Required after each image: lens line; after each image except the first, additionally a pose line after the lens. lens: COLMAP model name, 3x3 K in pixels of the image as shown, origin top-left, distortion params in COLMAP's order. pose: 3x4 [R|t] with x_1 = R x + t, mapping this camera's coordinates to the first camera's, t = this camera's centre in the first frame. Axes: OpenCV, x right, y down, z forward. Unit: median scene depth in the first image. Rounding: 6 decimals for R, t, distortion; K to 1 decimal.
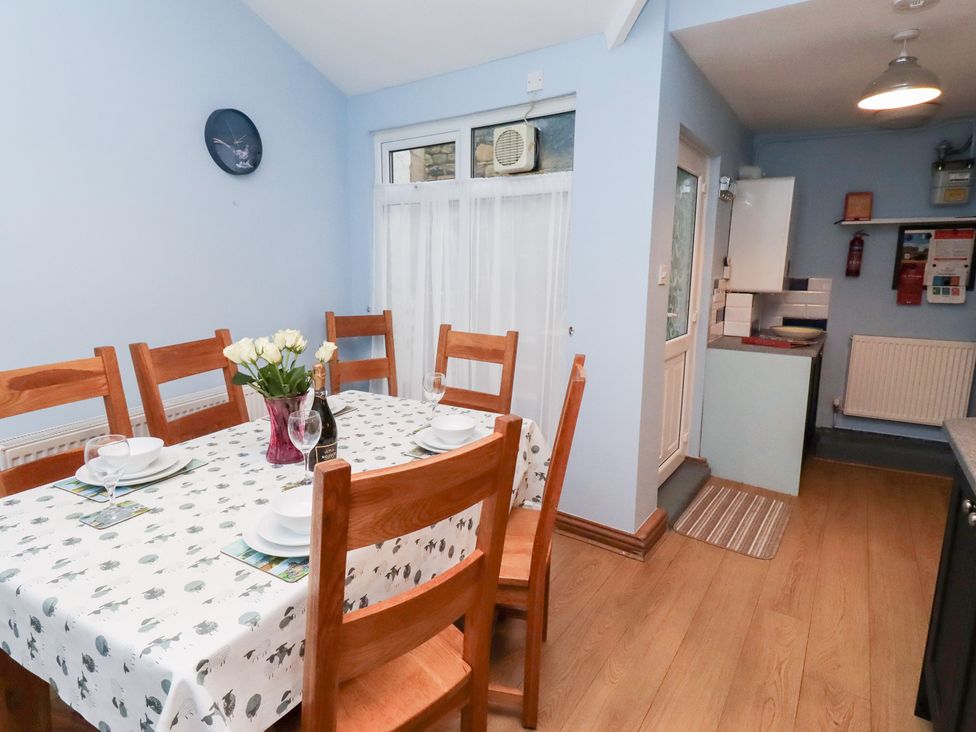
lens RADIAL K [[519.7, 0, 496.2], [0, 519.7, 345.2], [0, 0, 1]] dist [0.000865, 0.000656]
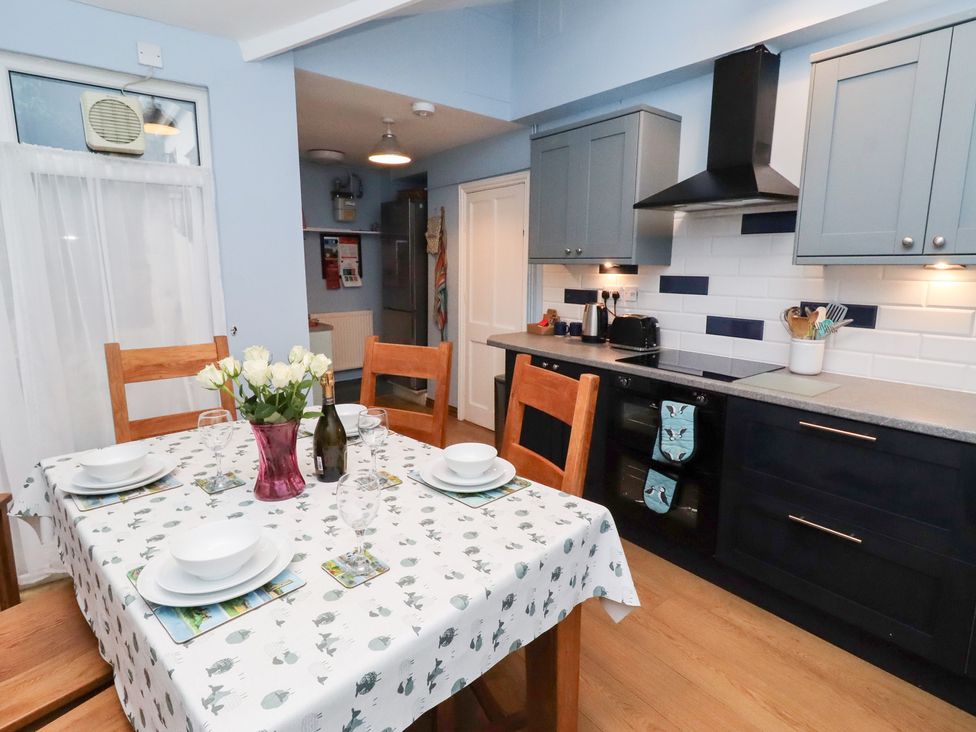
lens RADIAL K [[519.7, 0, 496.2], [0, 519.7, 345.2], [0, 0, 1]] dist [0.000865, 0.000656]
pose [[0.284226, -0.157544, 0.945725, -0.633546], [0.146012, 0.982014, 0.119707, -0.044077], [-0.947574, 0.104063, 0.302118, 0.219639]]
